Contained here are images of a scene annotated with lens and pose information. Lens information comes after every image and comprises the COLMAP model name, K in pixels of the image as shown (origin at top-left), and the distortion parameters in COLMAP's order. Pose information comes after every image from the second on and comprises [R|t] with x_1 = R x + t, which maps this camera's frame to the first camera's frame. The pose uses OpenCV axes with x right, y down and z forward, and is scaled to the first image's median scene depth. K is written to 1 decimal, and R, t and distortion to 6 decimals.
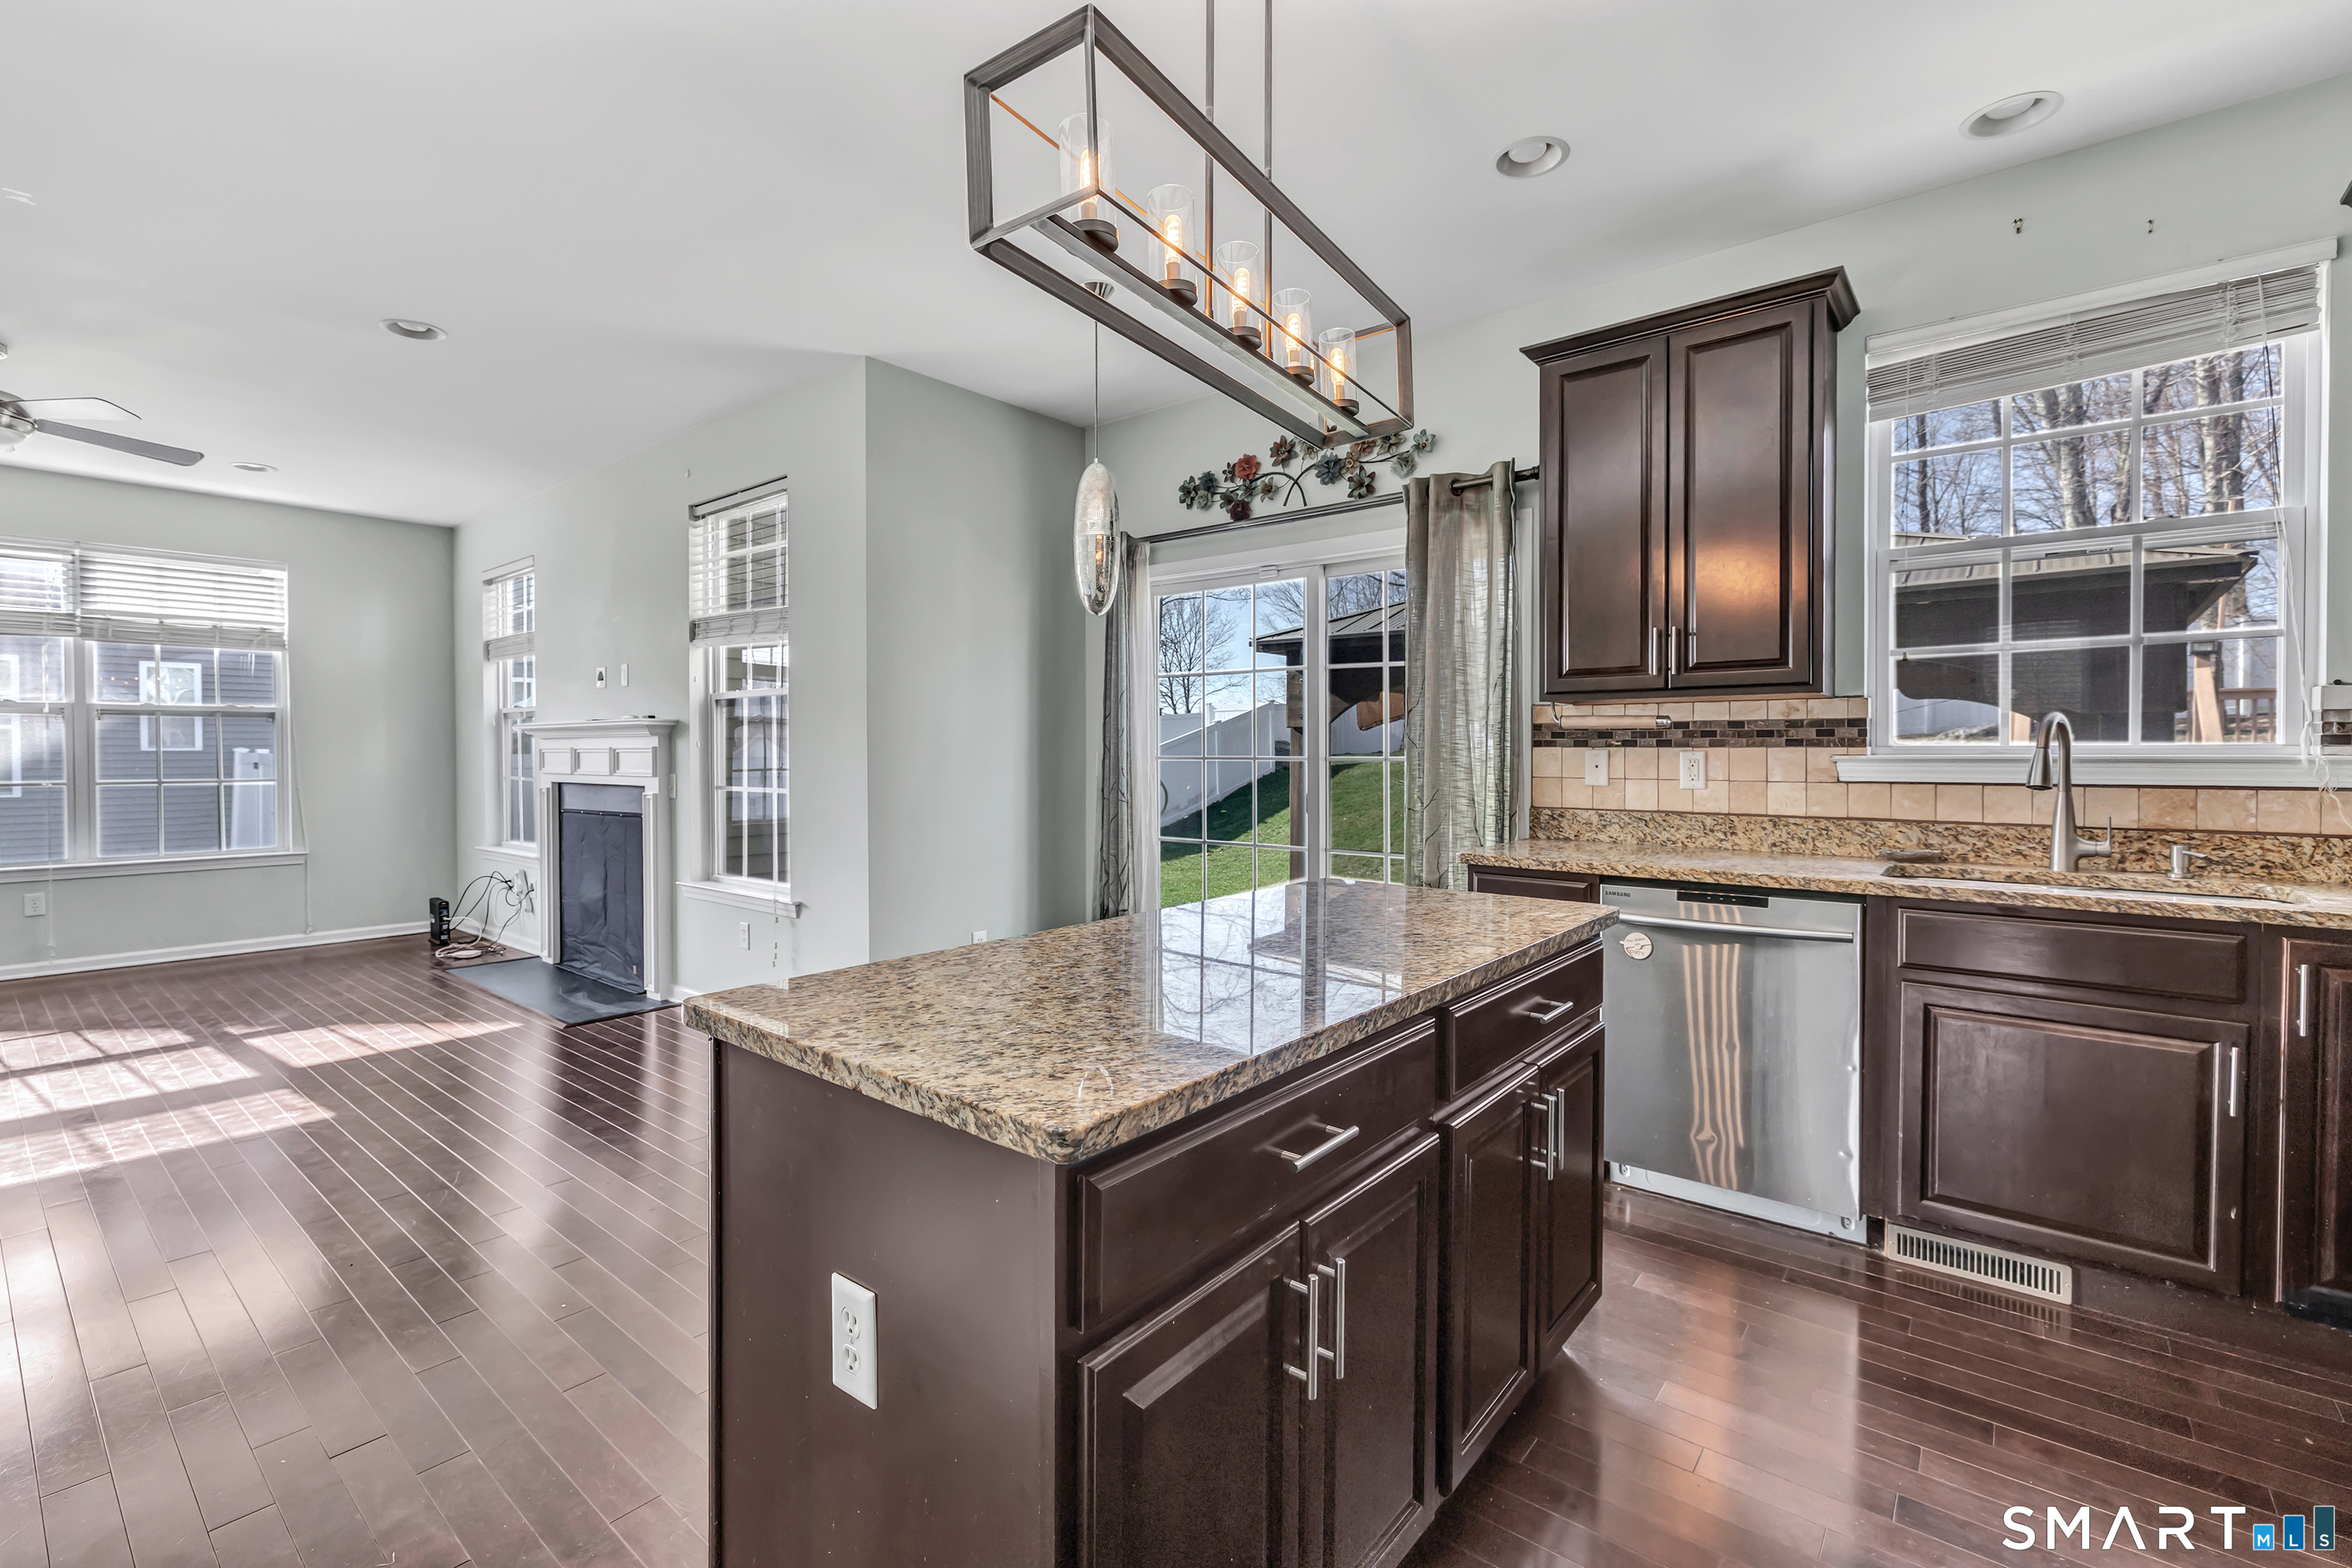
lens RADIAL K [[1032.0, 0, 1176.0], [0, 1032.0, 784.0], [0, 0, 1]] dist [0.000116, 0.000093]
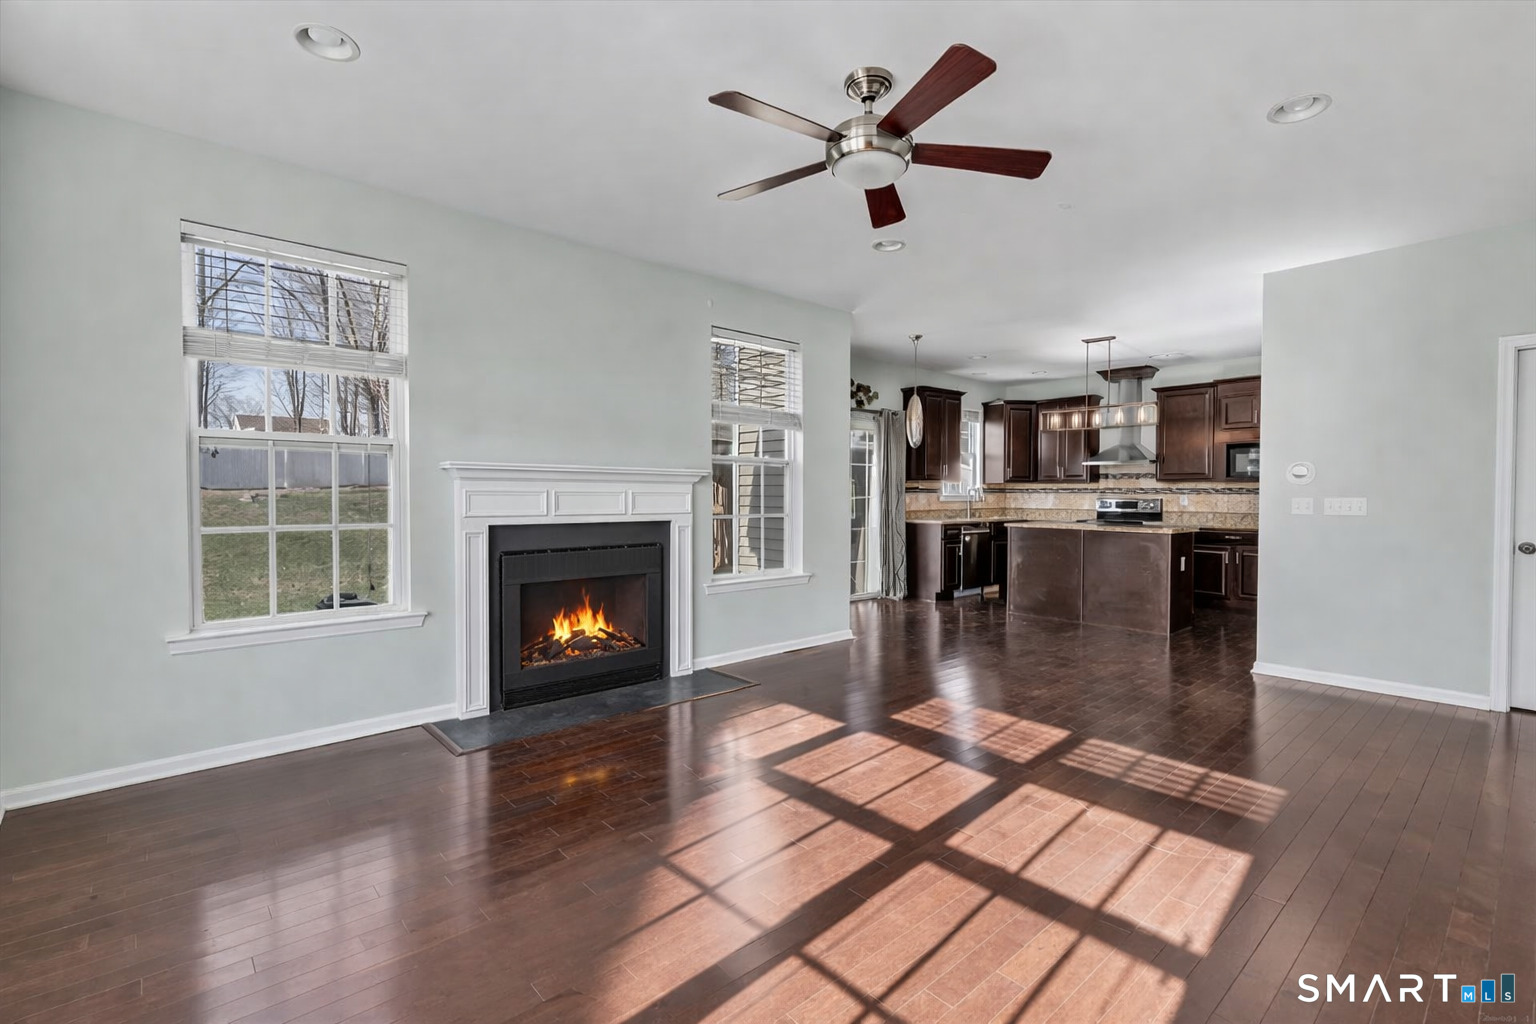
lens RADIAL K [[694.3, 0, 768.0], [0, 694.3, 512.0], [0, 0, 1]] dist [0.058328, 0.000097]
pose [[0.154567, -0.026937, 0.987615, -1.904915], [0.027169, 0.999366, 0.023005, -0.035318], [-0.987609, 0.023277, 0.155201, 0.995215]]
